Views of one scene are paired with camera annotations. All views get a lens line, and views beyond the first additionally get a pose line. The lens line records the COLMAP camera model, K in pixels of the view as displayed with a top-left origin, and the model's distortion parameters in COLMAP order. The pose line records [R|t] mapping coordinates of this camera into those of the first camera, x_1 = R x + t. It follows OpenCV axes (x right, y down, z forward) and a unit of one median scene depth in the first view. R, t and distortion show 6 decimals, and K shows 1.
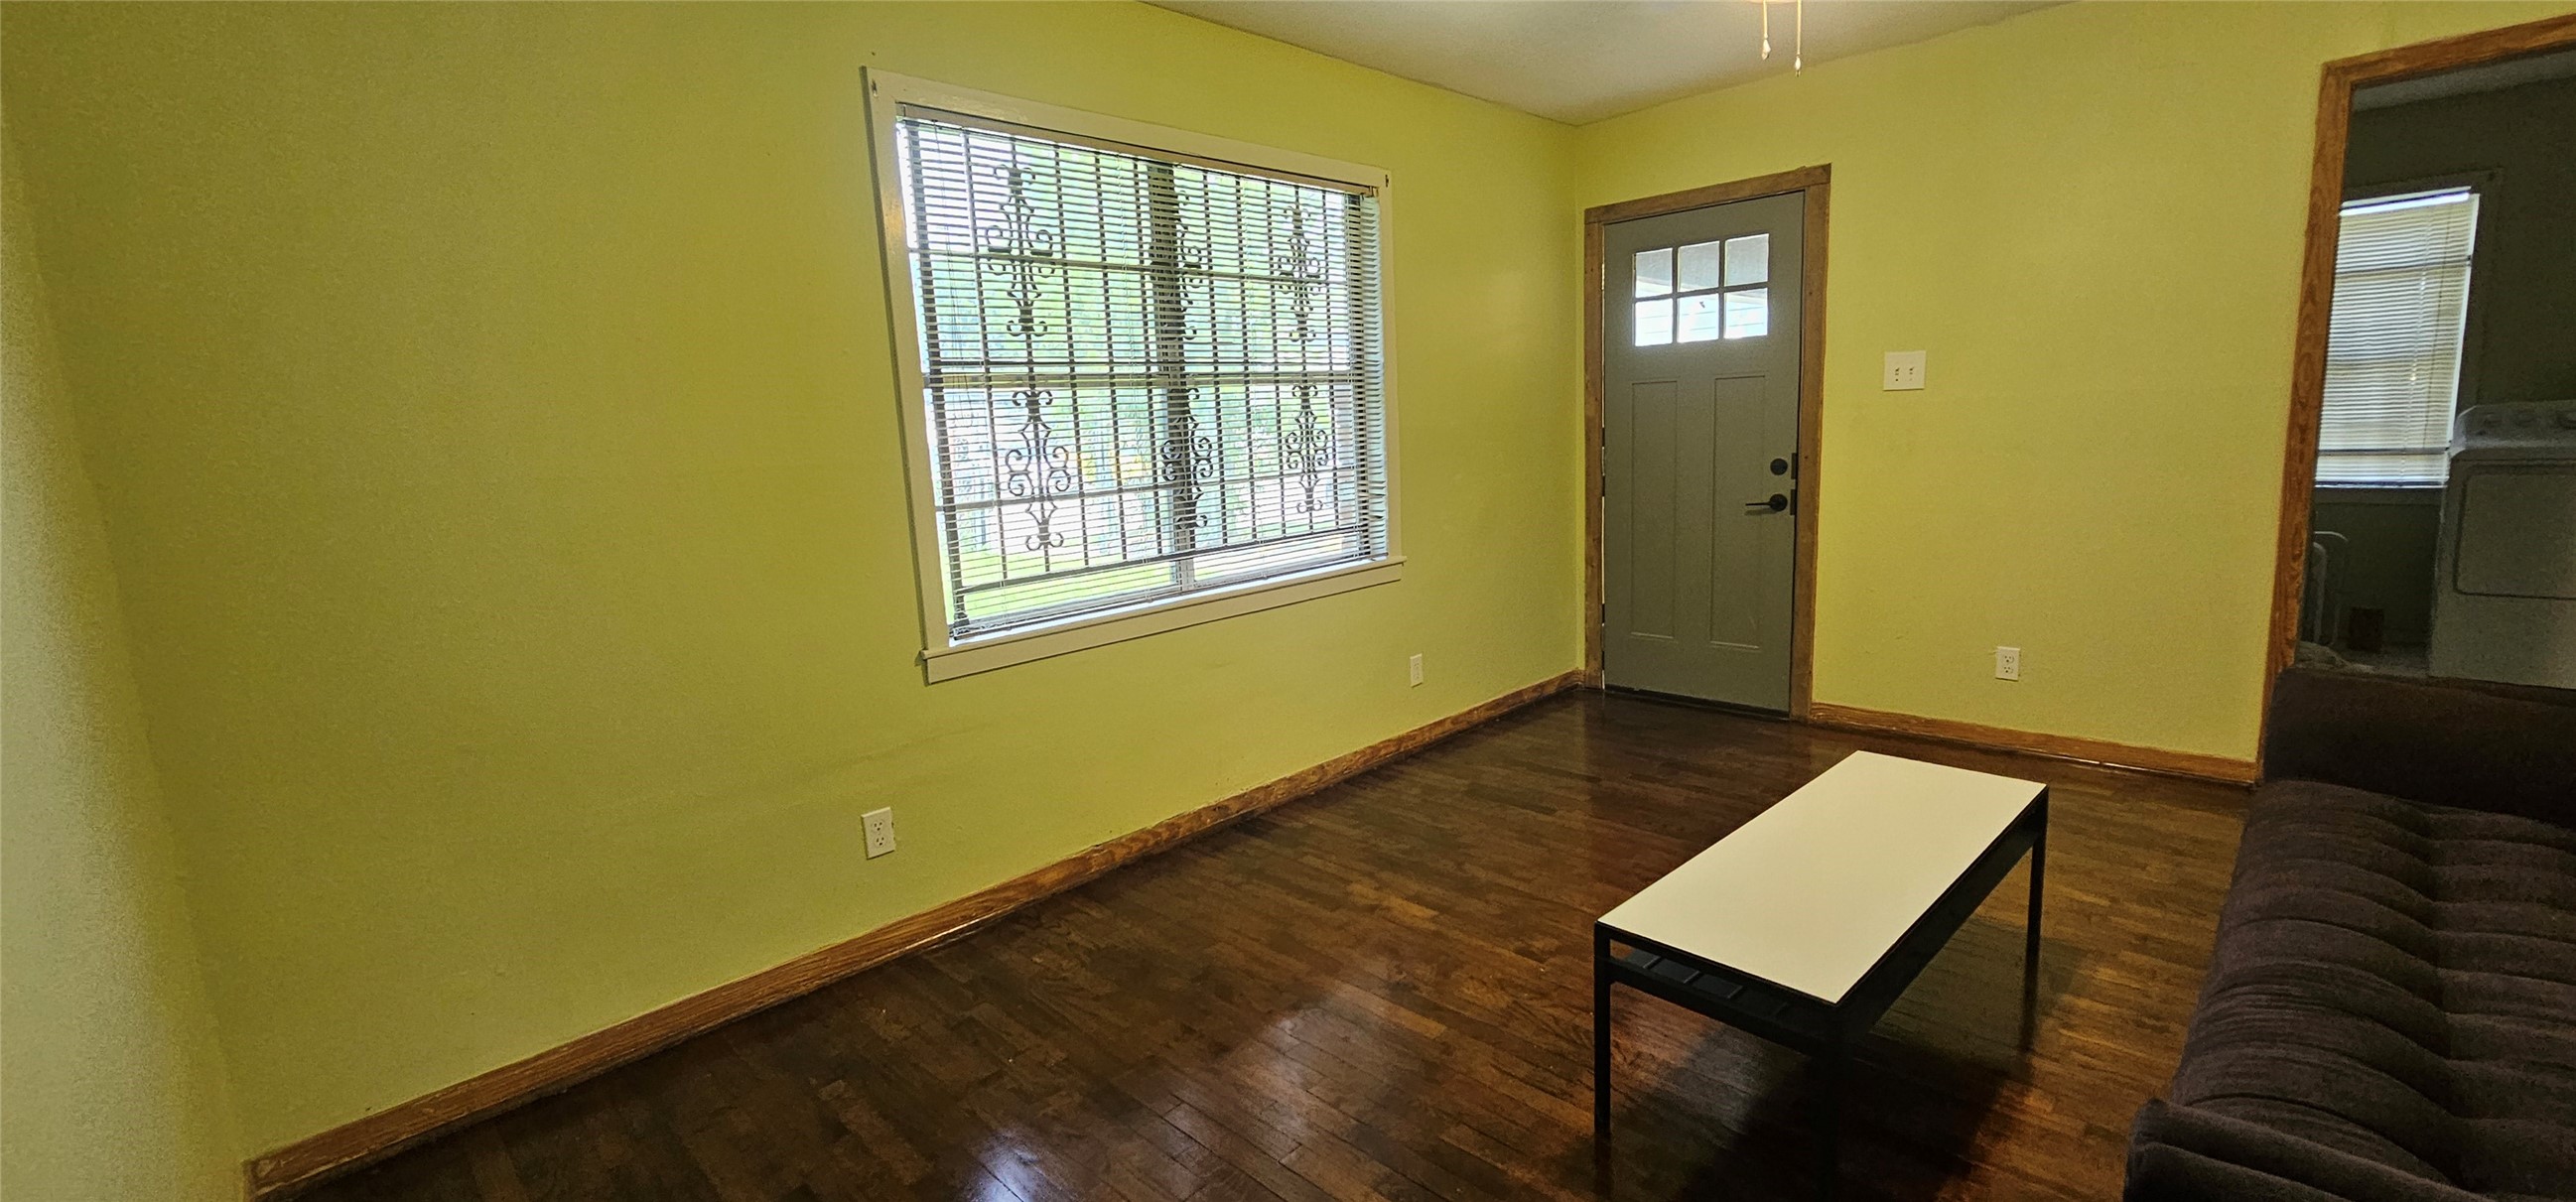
lens RADIAL K [[1088.3, 0, 1283.5], [0, 1088.3, 593.0], [0, 0, 1]] dist [-0.011336, -0.000178]
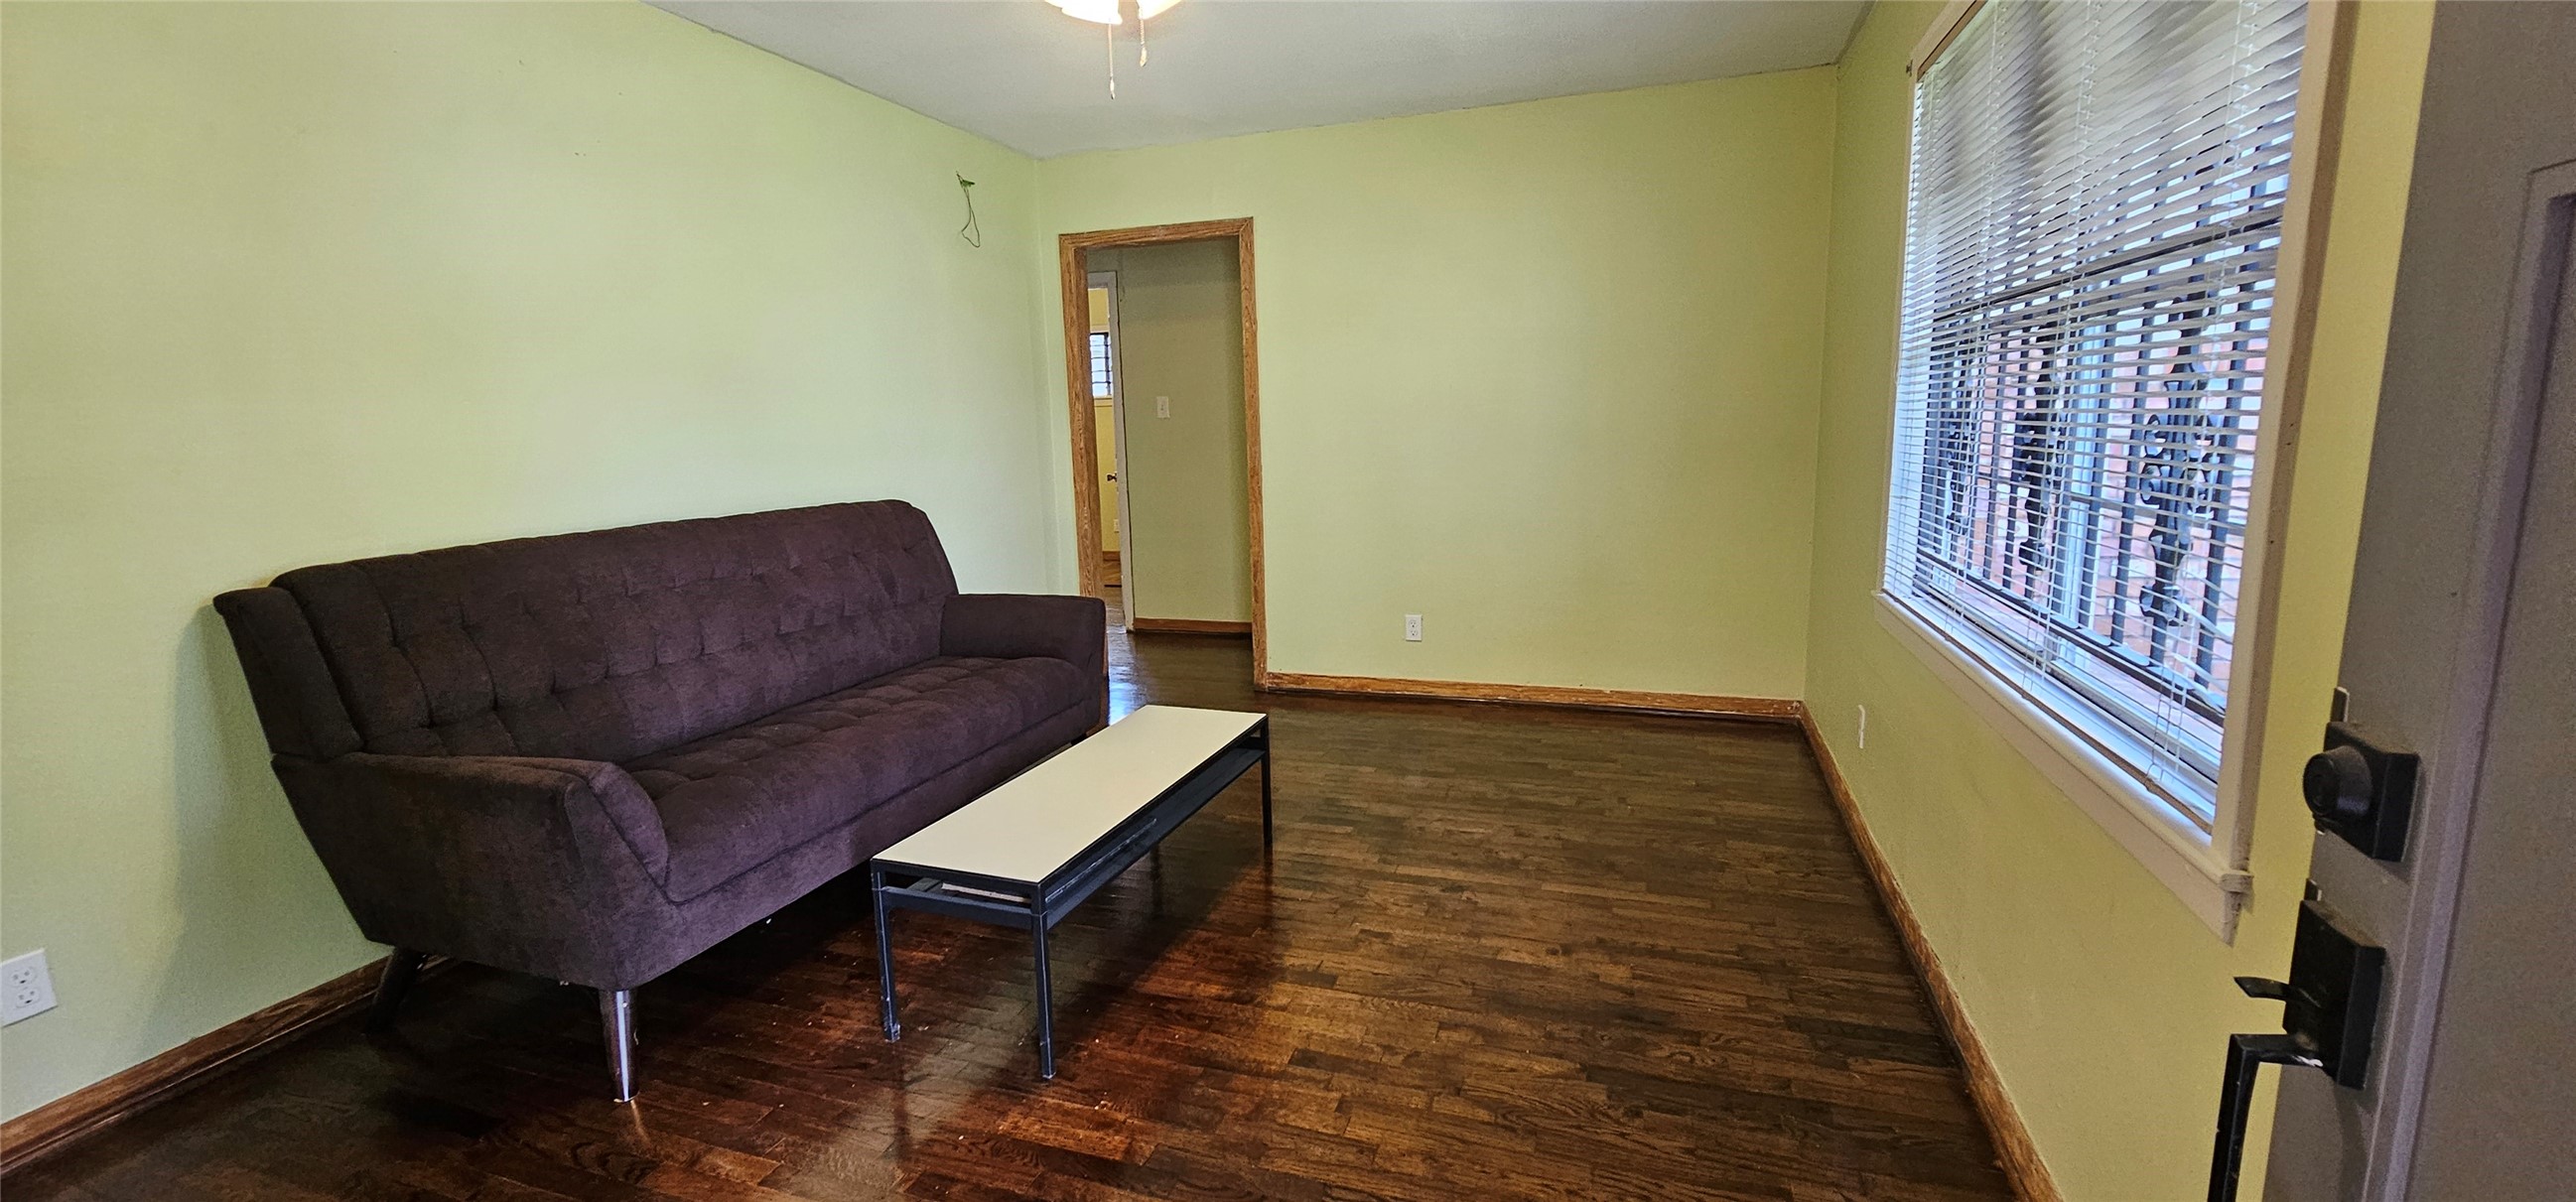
lens RADIAL K [[1088.3, 0, 1288.3], [0, 1088.3, 597.3], [0, 0, 1]] dist [-0.011336, -0.000178]
pose [[-0.884965, 0.146131, -0.442134, 0.676706], [-0.010139, 0.943212, 0.332037, -0.296321], [0.465547, 0.298324, -0.833228, 1.640646]]
